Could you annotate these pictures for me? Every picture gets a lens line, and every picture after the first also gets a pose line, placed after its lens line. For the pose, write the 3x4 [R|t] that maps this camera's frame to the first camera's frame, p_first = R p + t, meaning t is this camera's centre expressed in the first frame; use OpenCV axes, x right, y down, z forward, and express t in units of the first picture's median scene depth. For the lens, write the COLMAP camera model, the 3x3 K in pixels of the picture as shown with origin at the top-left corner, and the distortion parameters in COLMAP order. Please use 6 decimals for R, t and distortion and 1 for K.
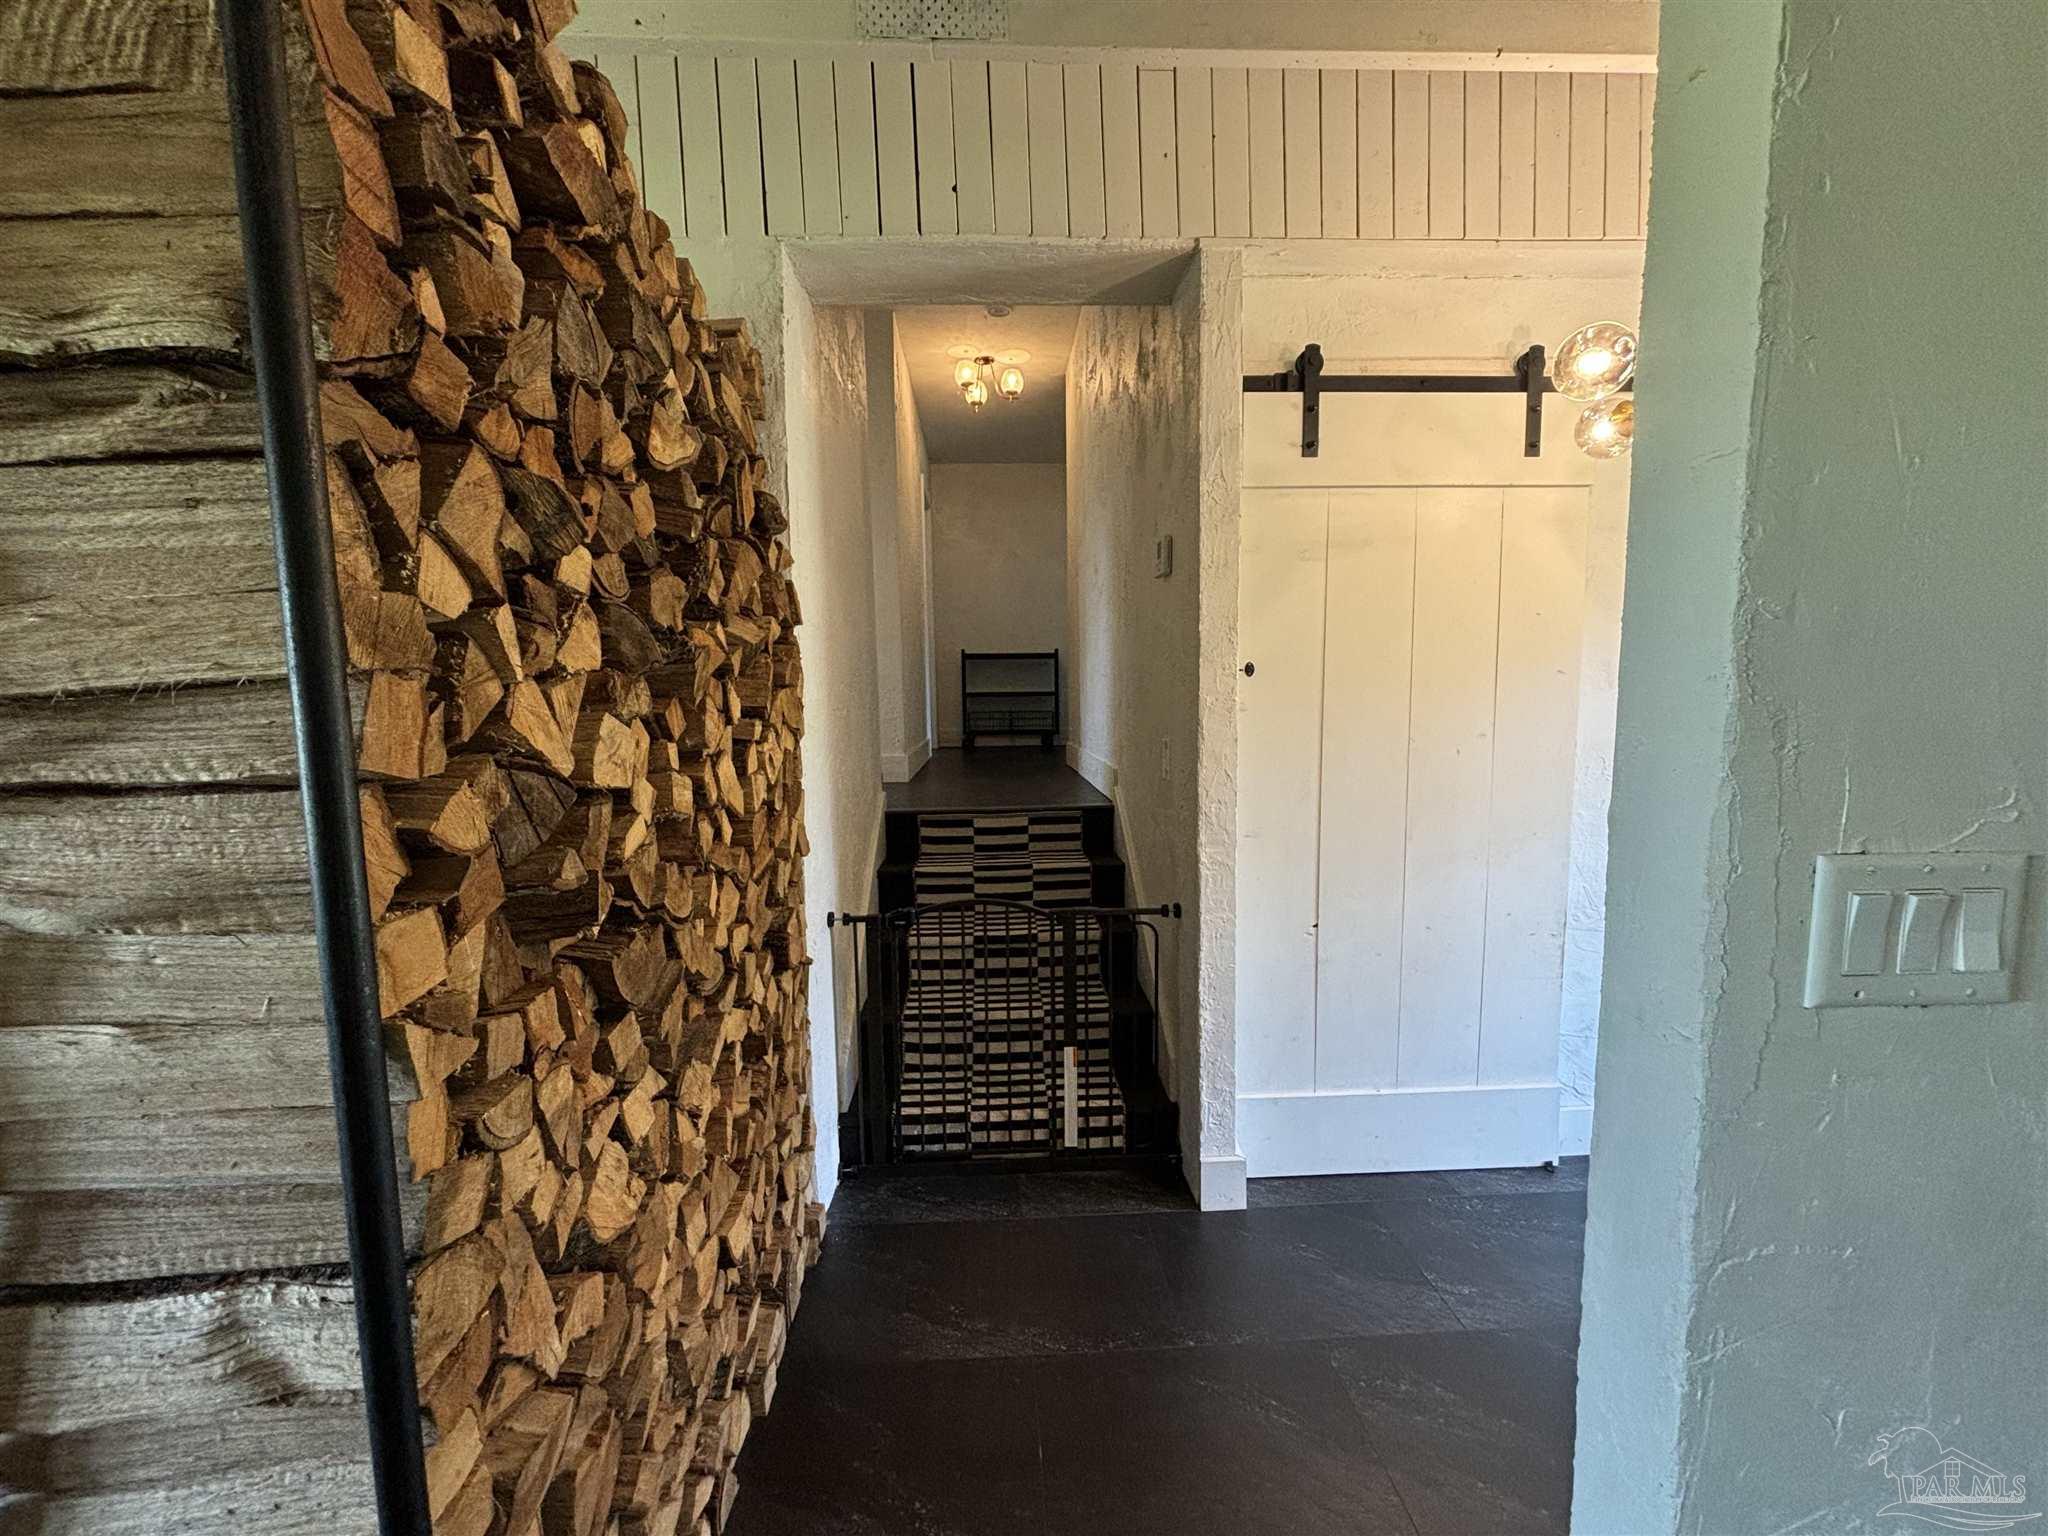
lens RADIAL K [[823.4, 0, 1023.0], [0, 823.4, 765.4], [0, 0, 1]] dist [0.002379, -0.002736]
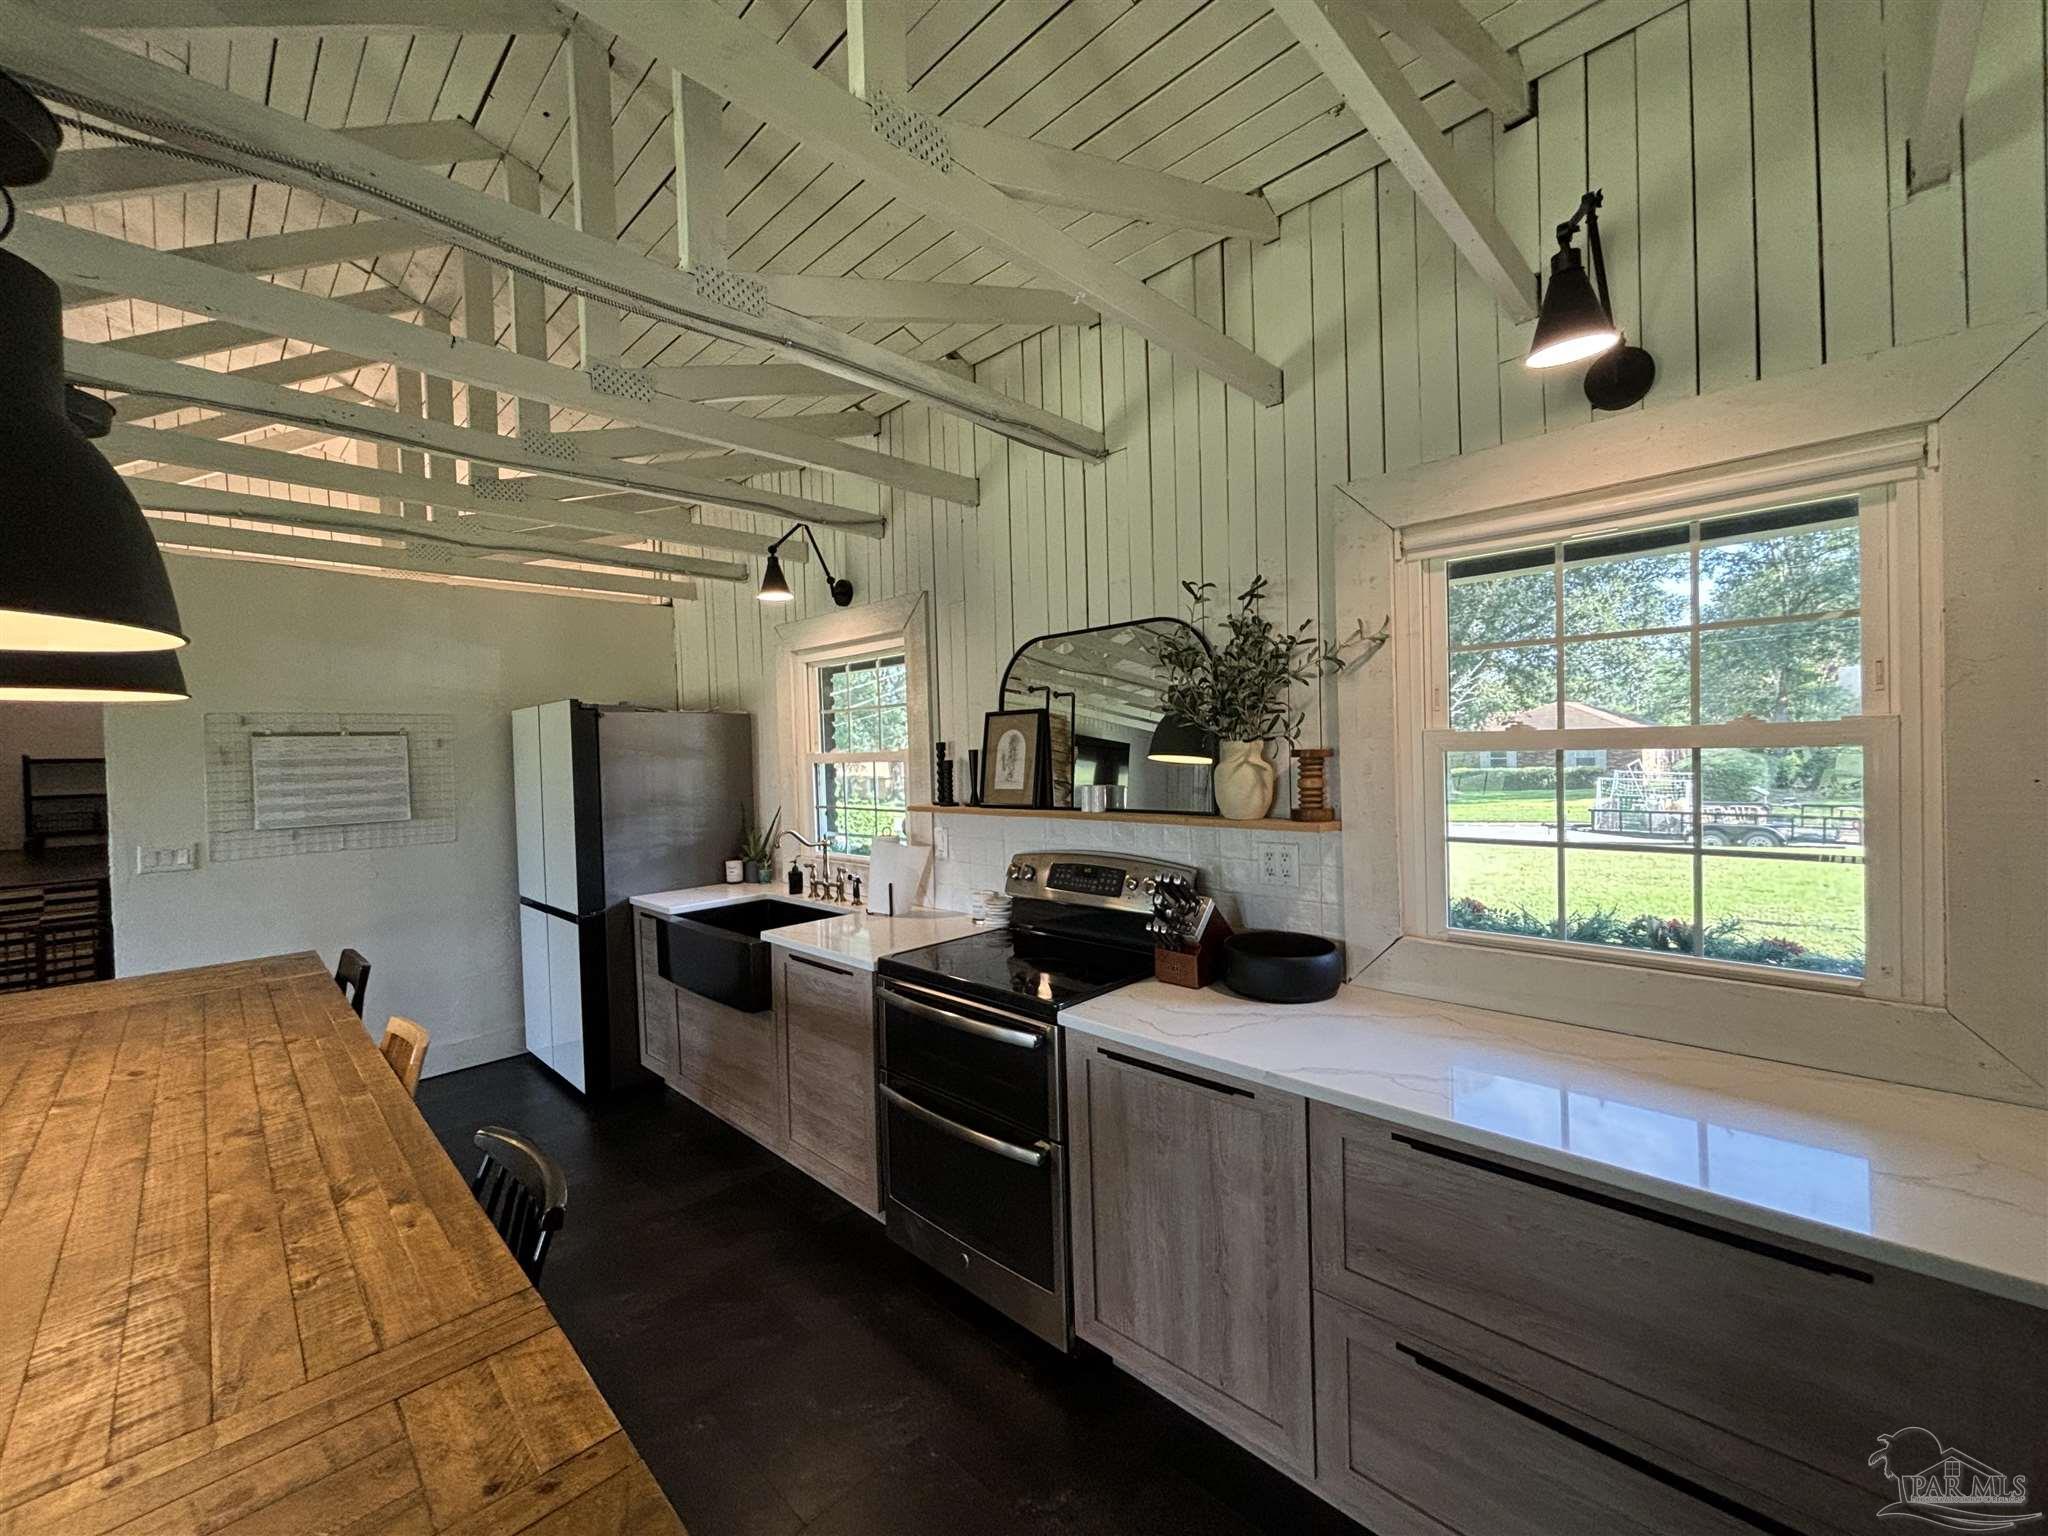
lens RADIAL K [[823.4, 0, 1024.3], [0, 823.4, 764.2], [0, 0, 1]] dist [0.002379, -0.002736]
pose [[0.725525, -0.018794, 0.687939, 0.268019], [0.081585, 0.994927, -0.058863, 0.070128], [-0.683342, 0.098832, 0.723378, -1.245162]]
